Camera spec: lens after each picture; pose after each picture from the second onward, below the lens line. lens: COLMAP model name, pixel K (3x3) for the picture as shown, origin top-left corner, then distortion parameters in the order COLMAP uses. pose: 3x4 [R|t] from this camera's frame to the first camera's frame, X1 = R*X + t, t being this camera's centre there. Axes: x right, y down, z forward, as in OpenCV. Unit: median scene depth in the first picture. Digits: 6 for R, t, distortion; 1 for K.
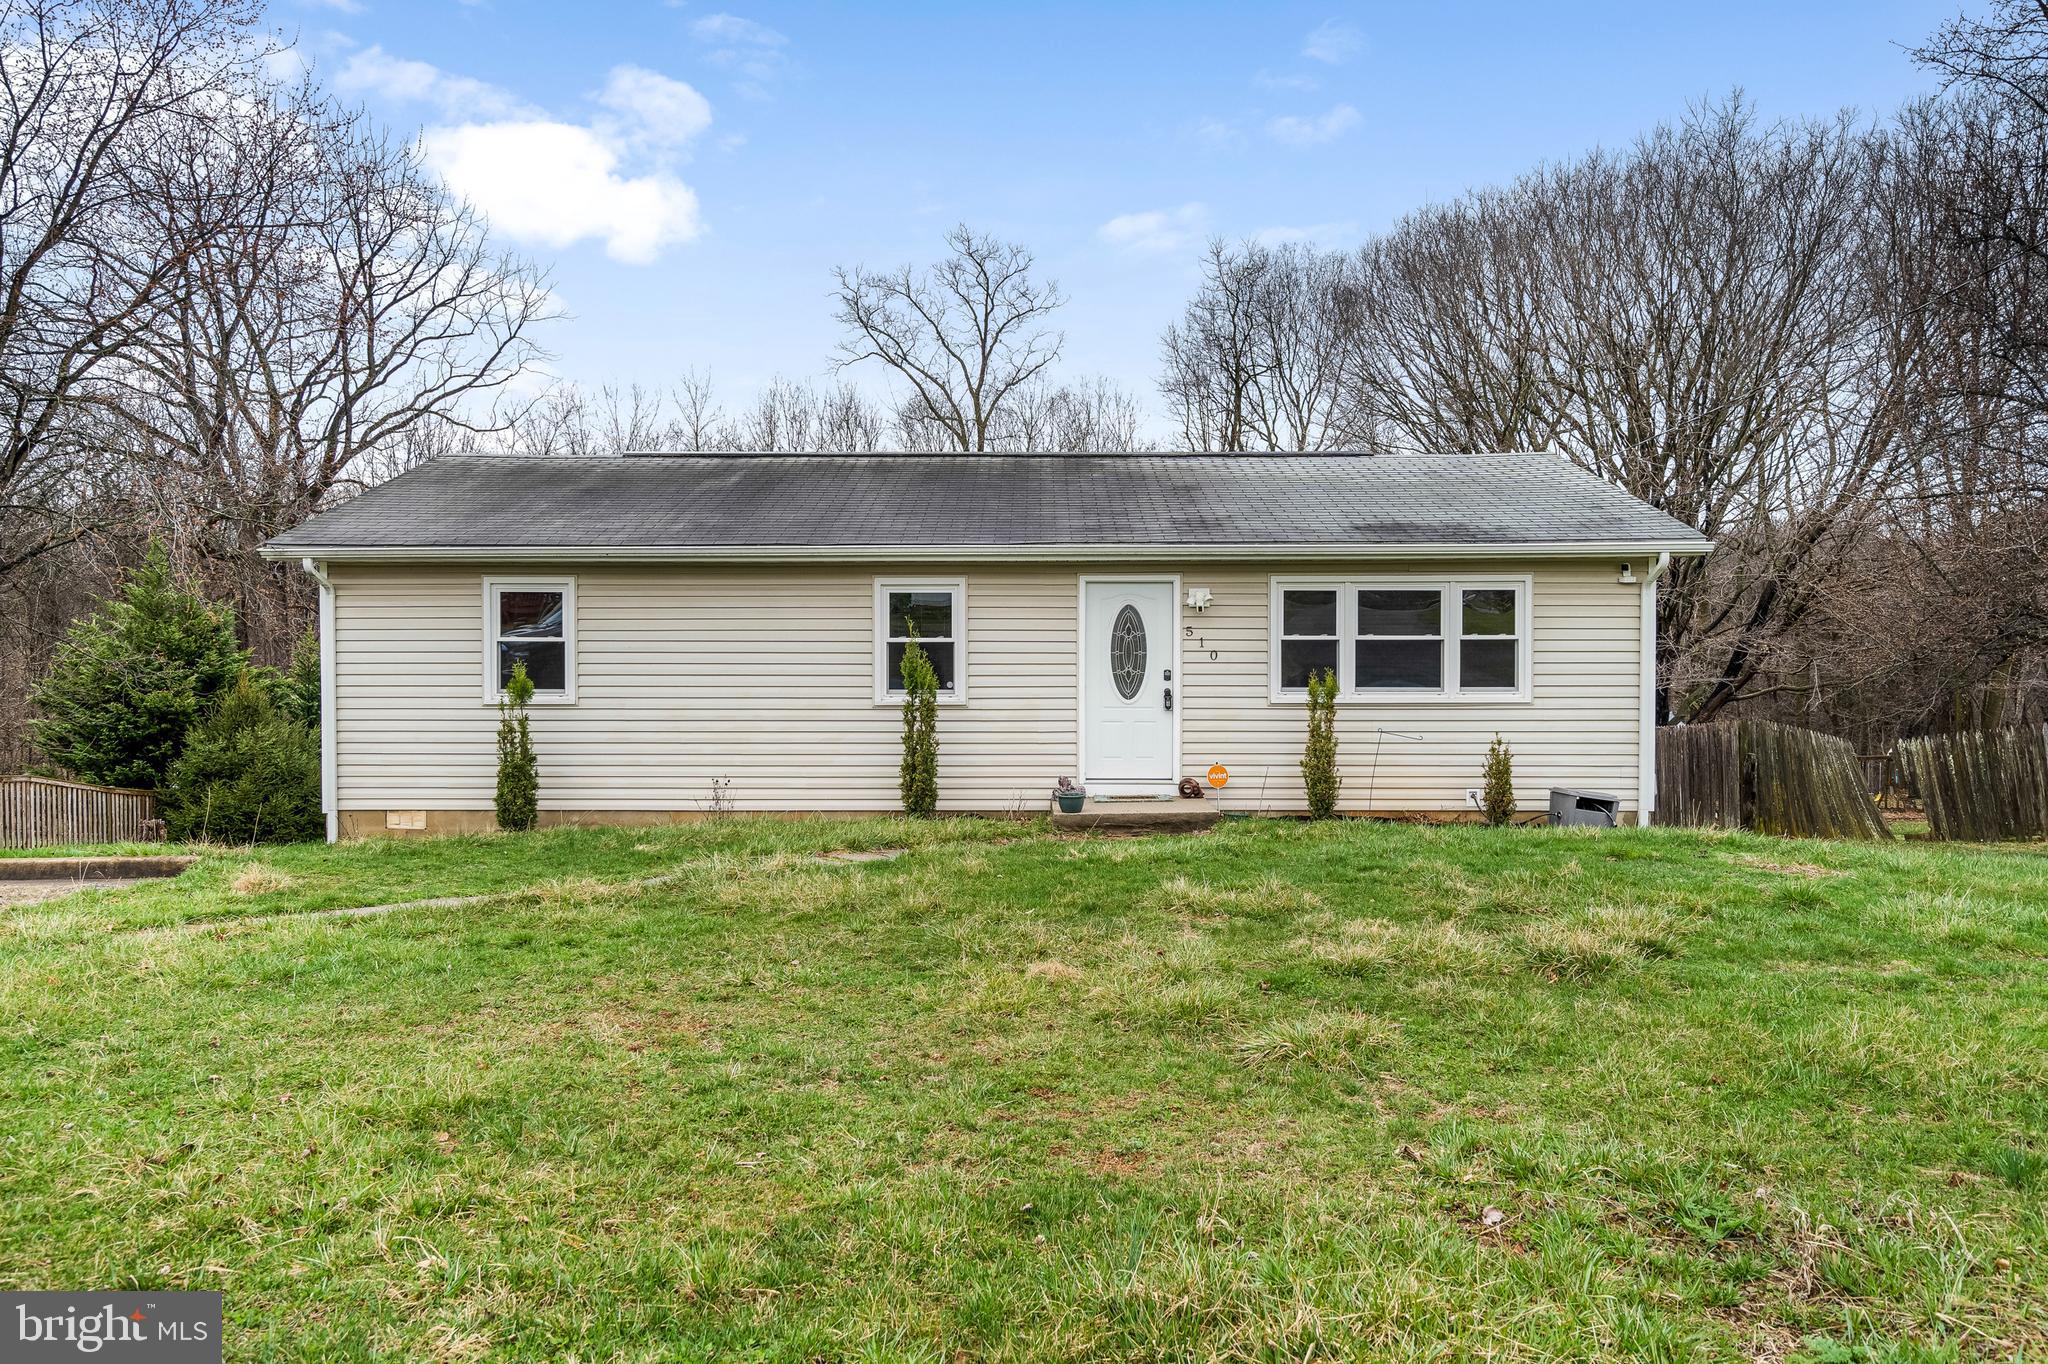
lens RADIAL K [[1450.7, 0, 1024.0], [0, 1450.7, 682.0], [0, 0, 1]] dist [0.042054, 0.000367]
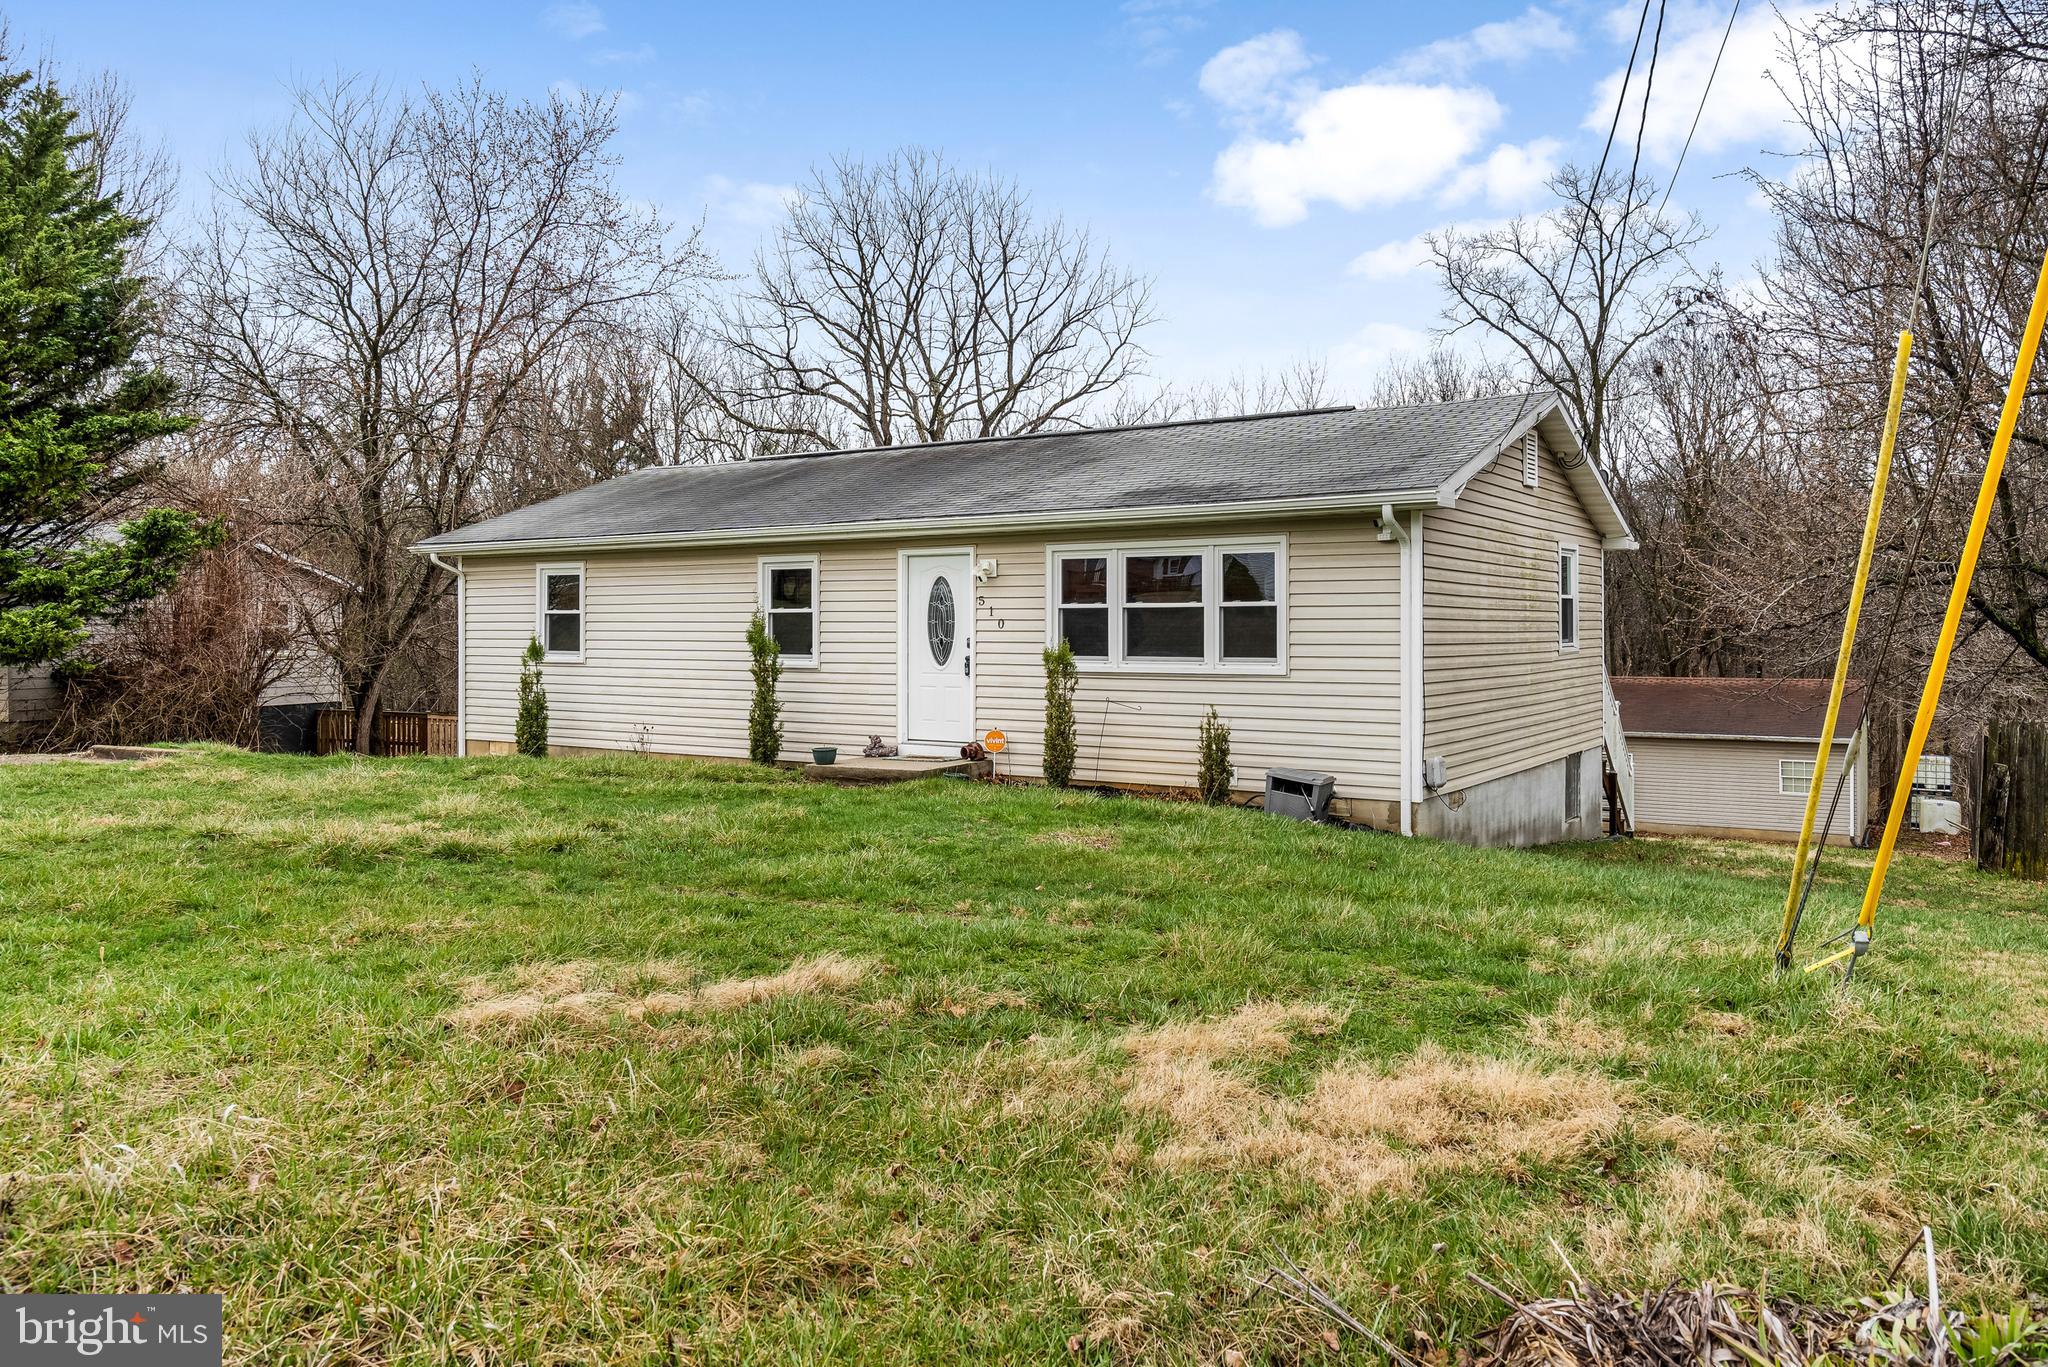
lens RADIAL K [[1440.9, 0, 1024.9], [0, 1440.9, 614.0], [0, 0, 1]] dist [-0.002057, -0.000427]
pose [[0.849461, -0.003828, -0.527637, 0.685213], [-0.012244, 0.999561, -0.026964, 0.002067], [0.527509, 0.029365, 0.849042, 0.139849]]
